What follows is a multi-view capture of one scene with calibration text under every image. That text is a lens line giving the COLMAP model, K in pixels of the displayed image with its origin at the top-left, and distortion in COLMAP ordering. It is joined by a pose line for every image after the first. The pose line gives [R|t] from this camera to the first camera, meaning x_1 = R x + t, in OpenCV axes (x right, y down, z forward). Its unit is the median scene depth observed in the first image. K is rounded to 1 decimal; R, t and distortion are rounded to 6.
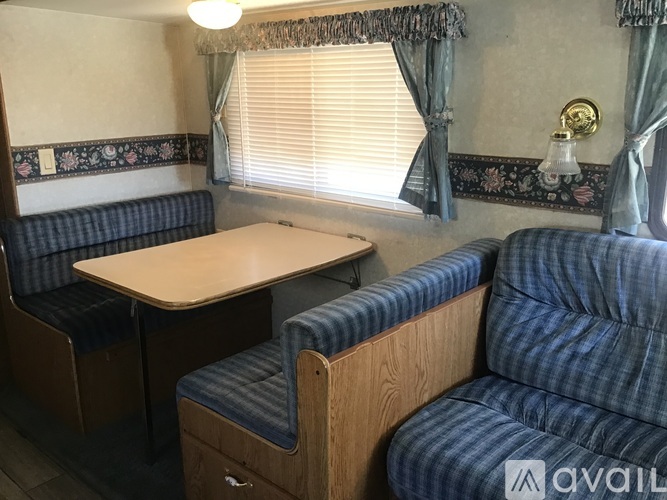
lens RADIAL K [[598.9, 0, 332.3], [0, 598.9, 249.2], [0, 0, 1]] dist [0.038925, -0.085552]
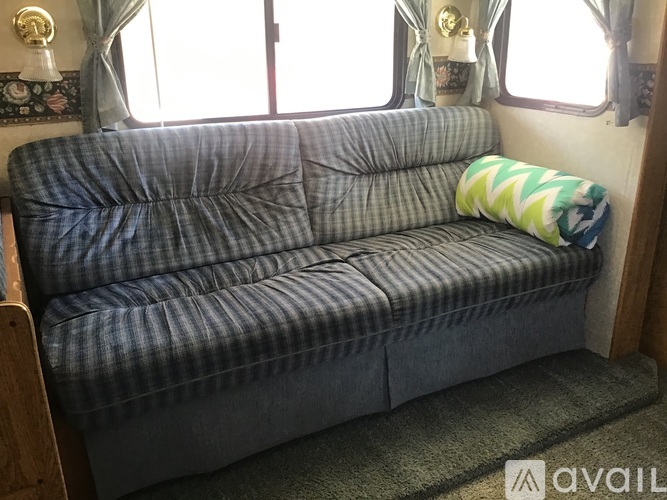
lens RADIAL K [[598.9, 0, 332.8], [0, 598.9, 249.3], [0, 0, 1]] dist [0.038925, -0.085552]
pose [[0.360787, -0.318245, 0.876671, -0.426739], [0.248453, 0.938810, 0.238553, 0.018008], [-0.898946, 0.131745, 0.417779, 0.189611]]
